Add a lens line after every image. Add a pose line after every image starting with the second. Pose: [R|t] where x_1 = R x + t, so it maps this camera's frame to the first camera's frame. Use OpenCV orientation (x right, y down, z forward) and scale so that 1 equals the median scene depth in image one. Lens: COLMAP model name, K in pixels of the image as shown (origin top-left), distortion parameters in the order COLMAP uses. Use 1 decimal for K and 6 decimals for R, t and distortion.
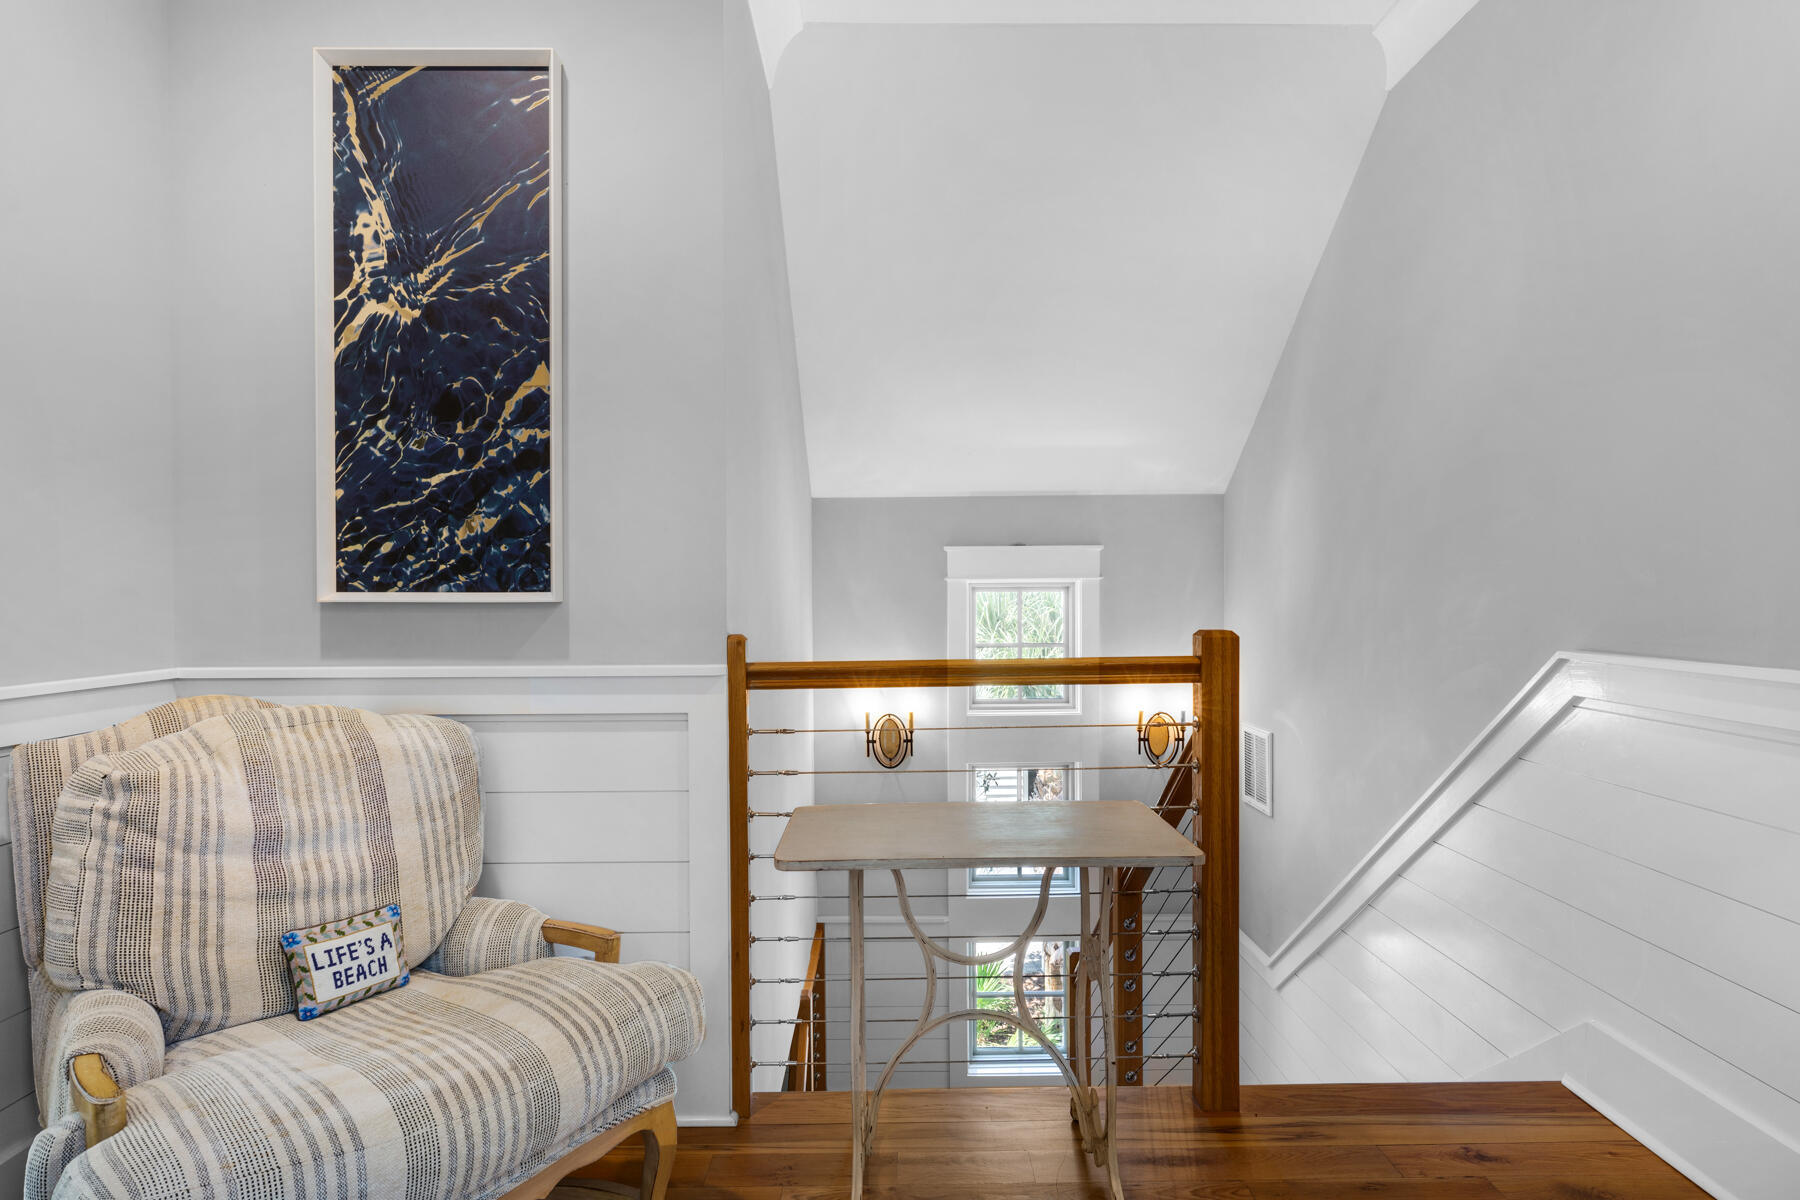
lens RADIAL K [[1085.5, 0, 899.5], [0, 1085.5, 591.1], [0, 0, 1]] dist [0.006512, 0.000312]
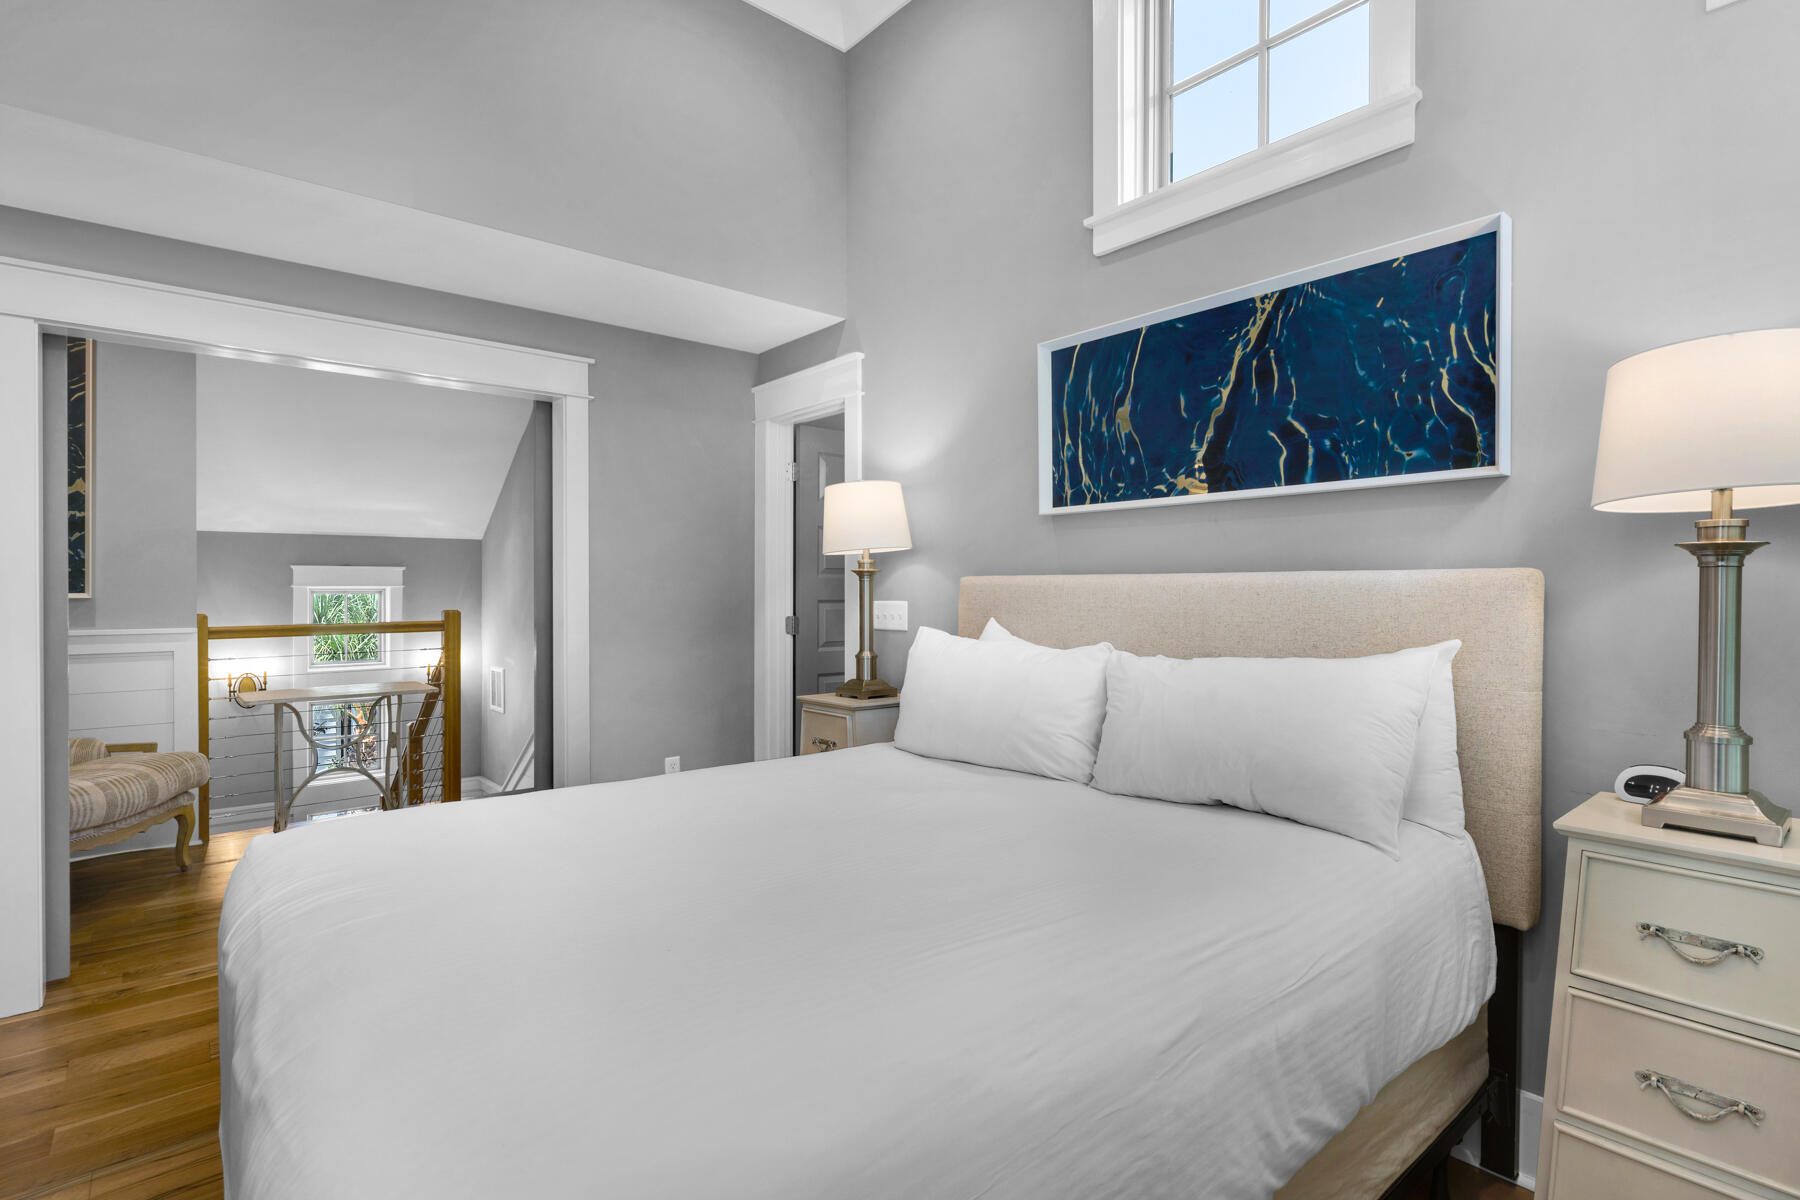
lens RADIAL K [[860.5, 0, 899.1], [0, 860.5, 593.3], [0, 0, 1]] dist [0.006595, 0.000957]
pose [[0.765255, 0.006890, 0.643691, -0.195240], [-0.005525, 0.999976, -0.004135, -0.000452], [-0.643704, -0.000392, 0.765274, -1.159179]]
